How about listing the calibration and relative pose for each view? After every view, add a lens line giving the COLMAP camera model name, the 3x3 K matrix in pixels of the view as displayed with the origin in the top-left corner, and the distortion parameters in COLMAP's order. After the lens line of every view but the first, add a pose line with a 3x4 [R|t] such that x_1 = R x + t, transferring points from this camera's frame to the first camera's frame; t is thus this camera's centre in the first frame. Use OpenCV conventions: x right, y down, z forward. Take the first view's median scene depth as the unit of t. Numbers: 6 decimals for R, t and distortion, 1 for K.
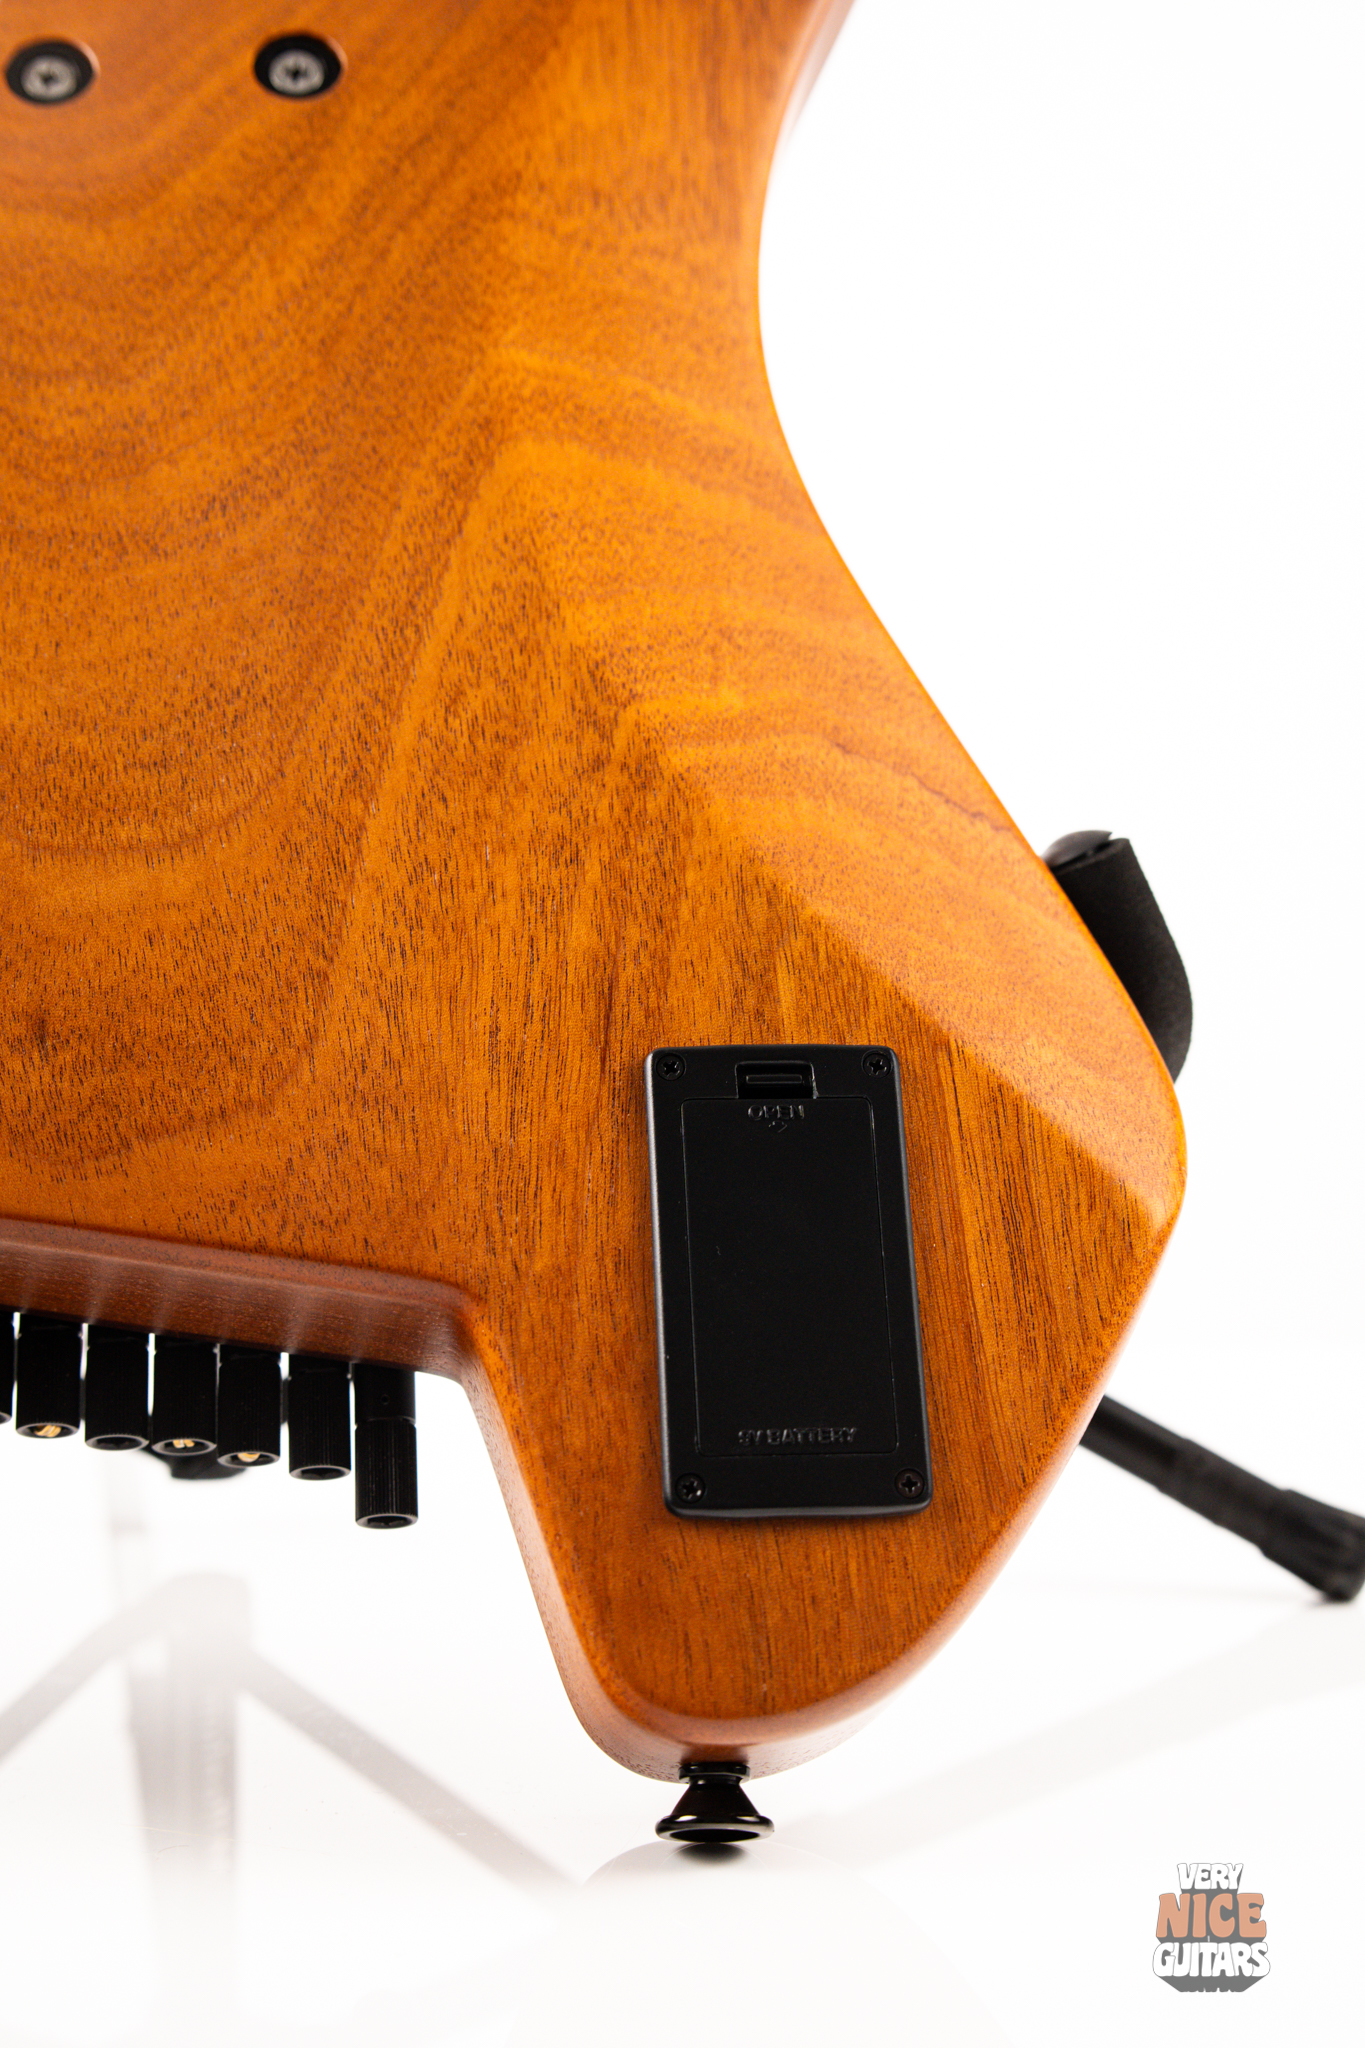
lens RADIAL K [[2931.7, 0, 686.9], [0, 2931.7, 1012.0], [0, 0, 1]] dist [0.038395, 0.000000]
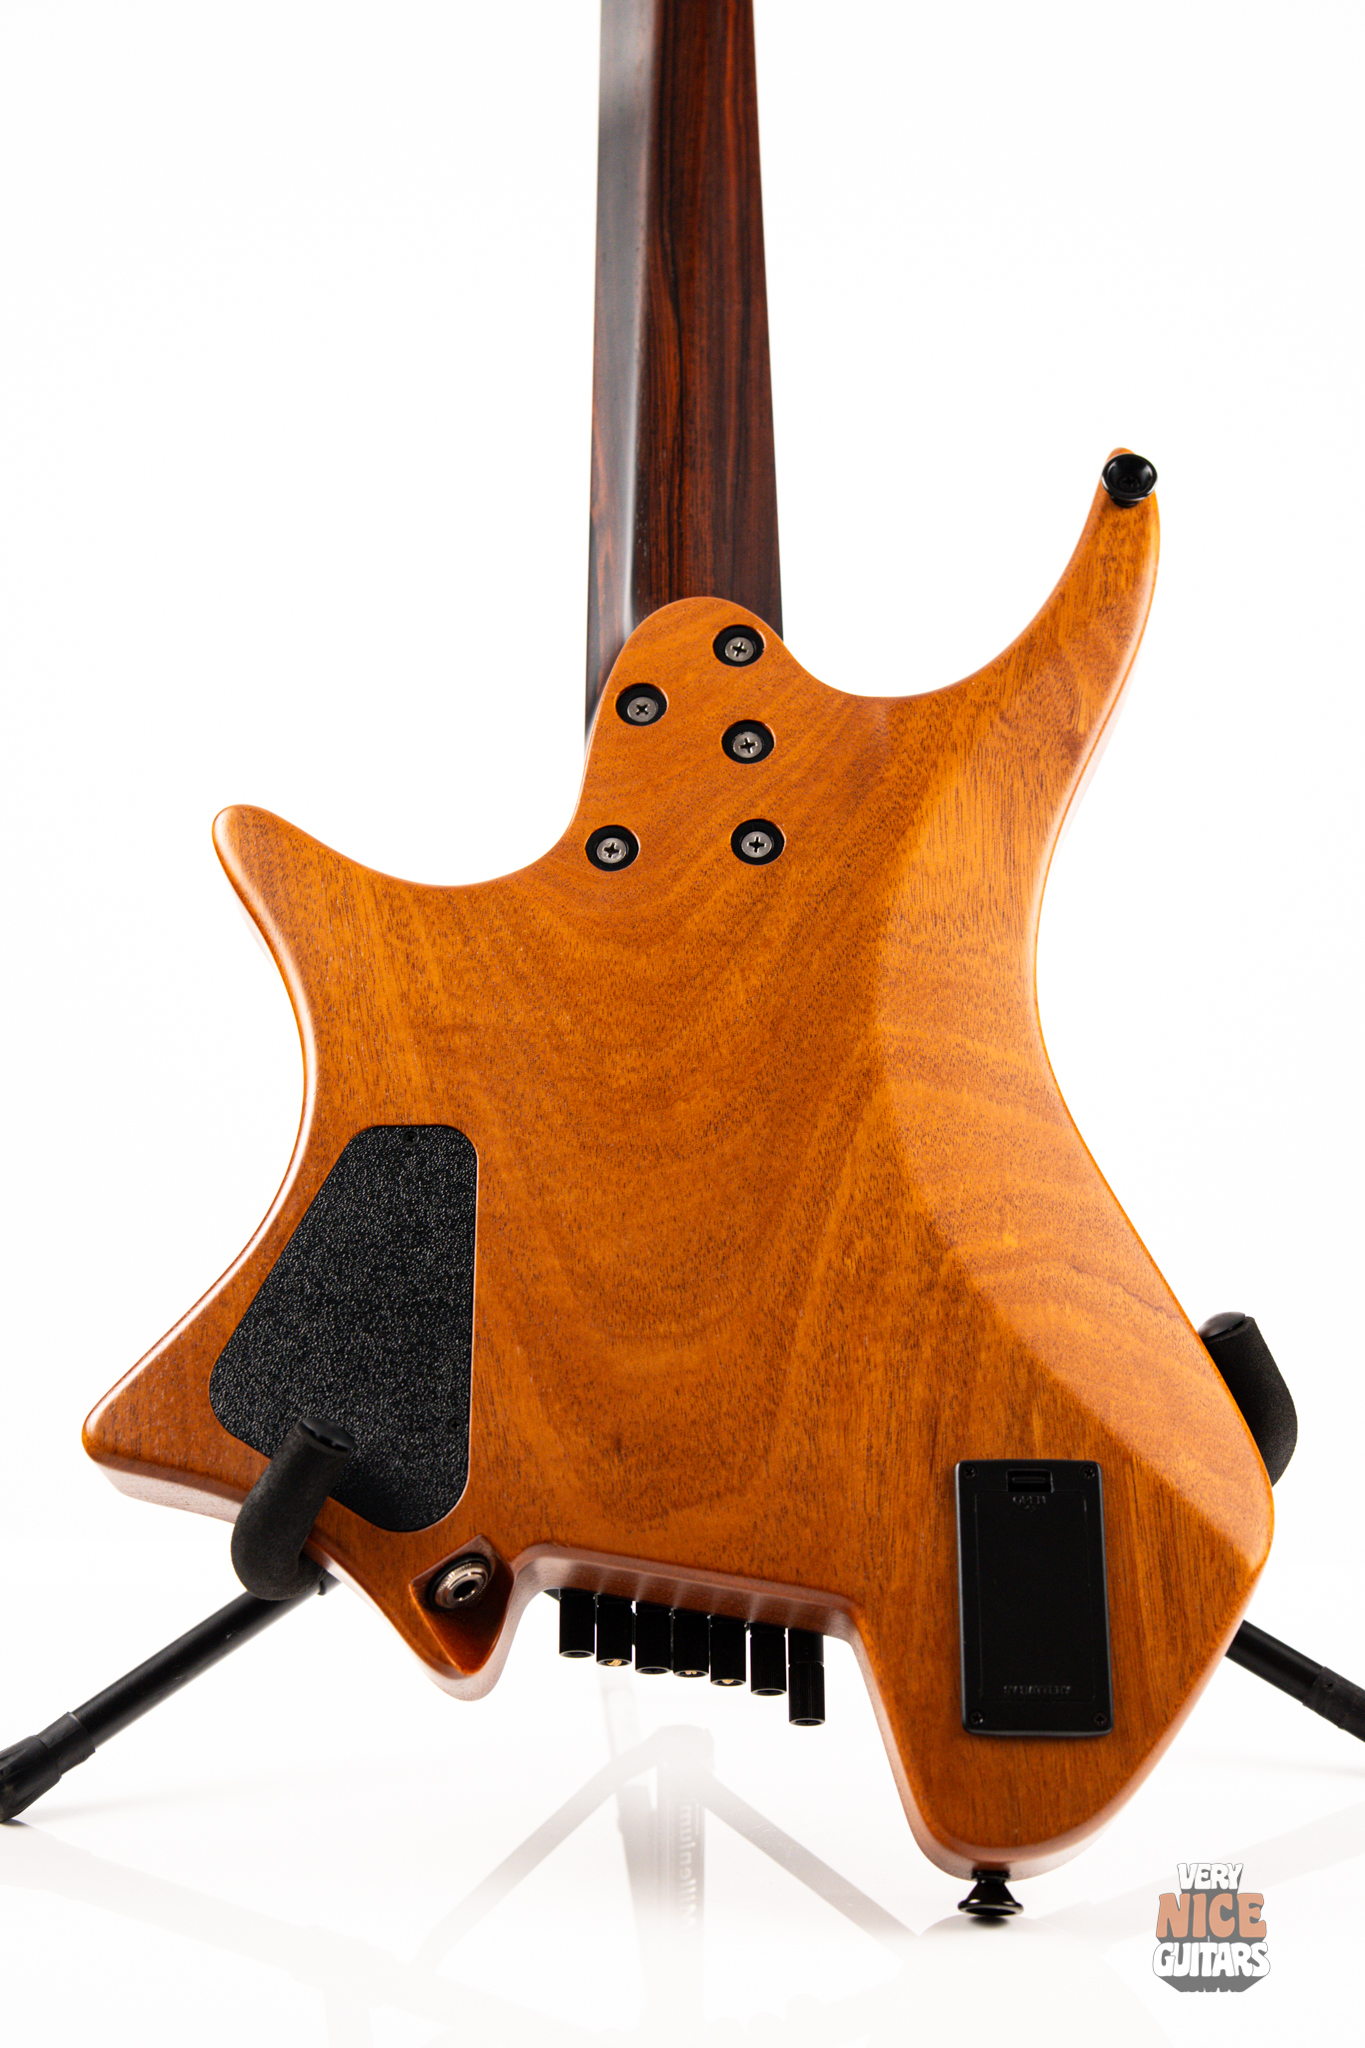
lens RADIAL K [[2931.7, 0, 674.4], [0, 2931.7, 1036.1], [0, 0, 1]] dist [0.038395, 0.000000]
pose [[0.990515, 0.004018, -0.137344, 0.057780], [-0.006717, 0.999793, -0.019194, -0.200280], [0.137238, 0.019935, 0.990337, -0.747232]]
